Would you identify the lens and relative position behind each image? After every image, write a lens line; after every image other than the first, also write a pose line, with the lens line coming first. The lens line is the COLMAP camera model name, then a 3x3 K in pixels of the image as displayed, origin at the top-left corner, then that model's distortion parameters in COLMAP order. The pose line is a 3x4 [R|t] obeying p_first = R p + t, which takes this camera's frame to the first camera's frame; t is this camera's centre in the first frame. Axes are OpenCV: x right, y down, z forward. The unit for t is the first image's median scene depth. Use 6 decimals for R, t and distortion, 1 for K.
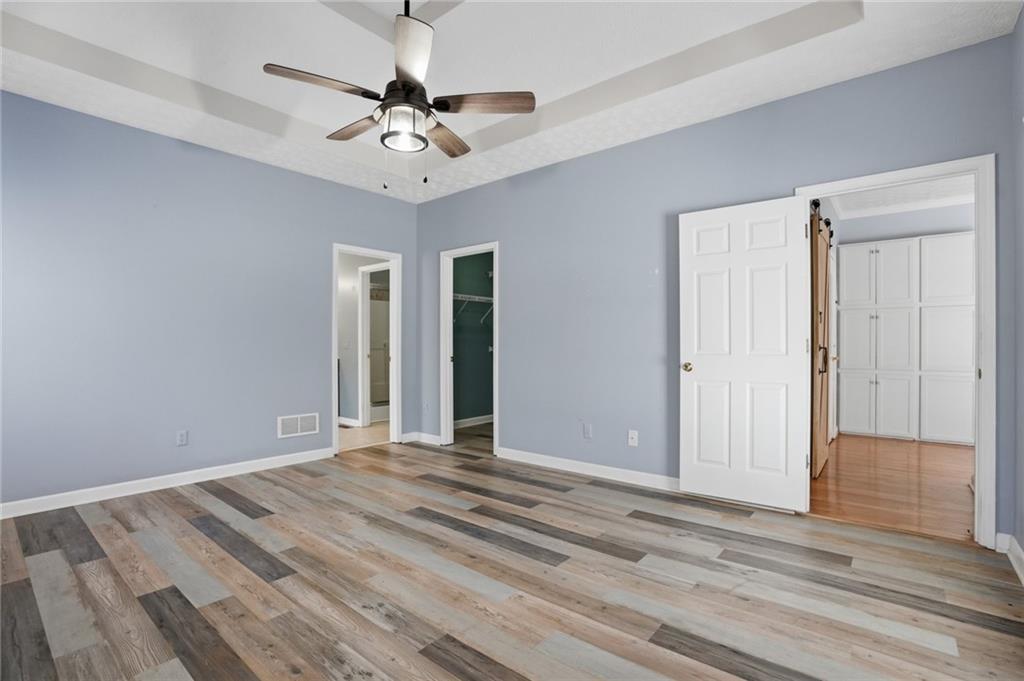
lens RADIAL K [[476.1, 0, 504.5], [0, 476.1, 339.9], [0, 0, 1]] dist [-0.058211, 0.021436]
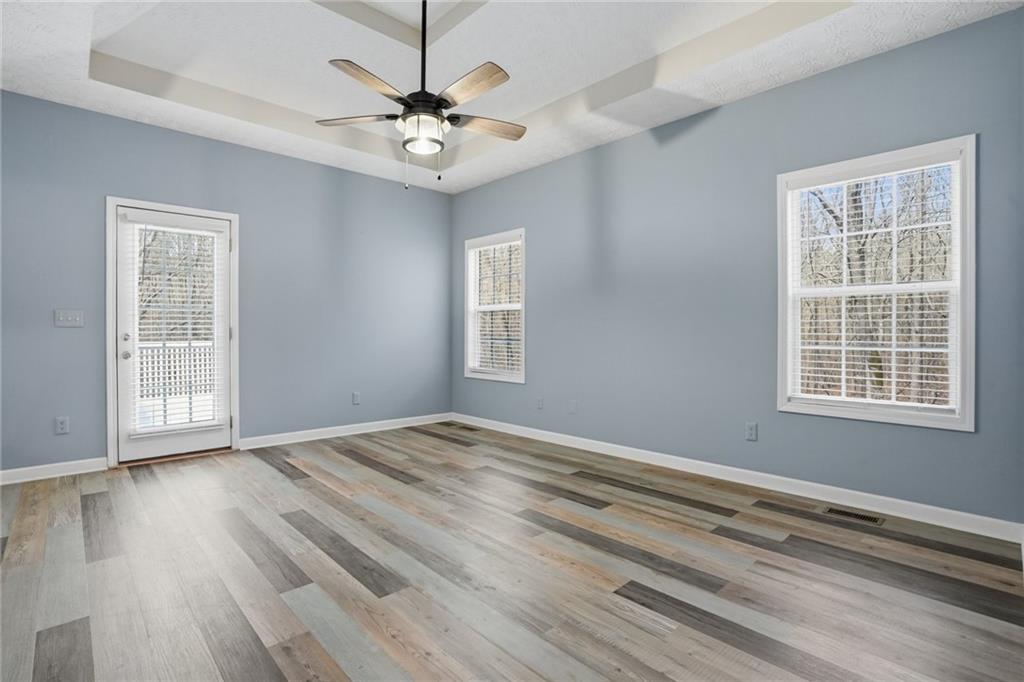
lens RADIAL K [[476.1, 0, 504.5], [0, 476.1, 340.4], [0, 0, 1]] dist [-0.058211, 0.021436]
pose [[-0.993350, 0.000036, 0.115136, -0.469891], [0.000675, 0.999985, 0.005516, 0.034373], [-0.115134, 0.005557, -0.993334, 1.836489]]
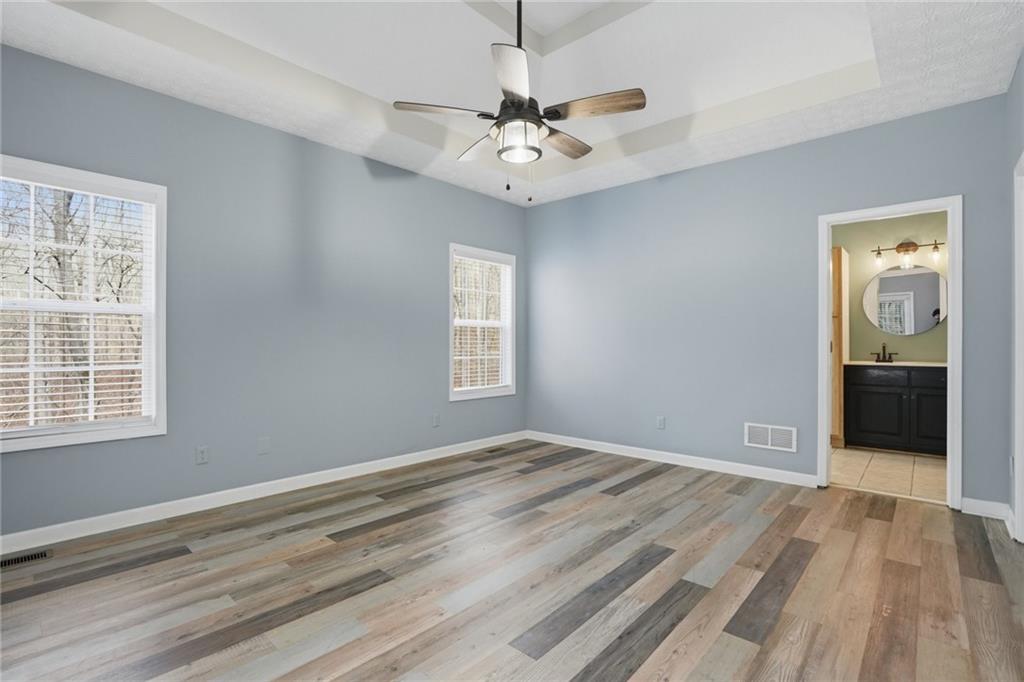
lens RADIAL K [[477.9, 0, 509.6], [0, 477.9, 330.5], [0, 0, 1]] dist [-0.056887, 0.021950]
pose [[-0.036092, -0.027356, -0.998974, 0.740383], [0.007839, 0.999587, -0.027656, 0.006220], [0.999318, -0.008829, -0.035863, 0.887351]]
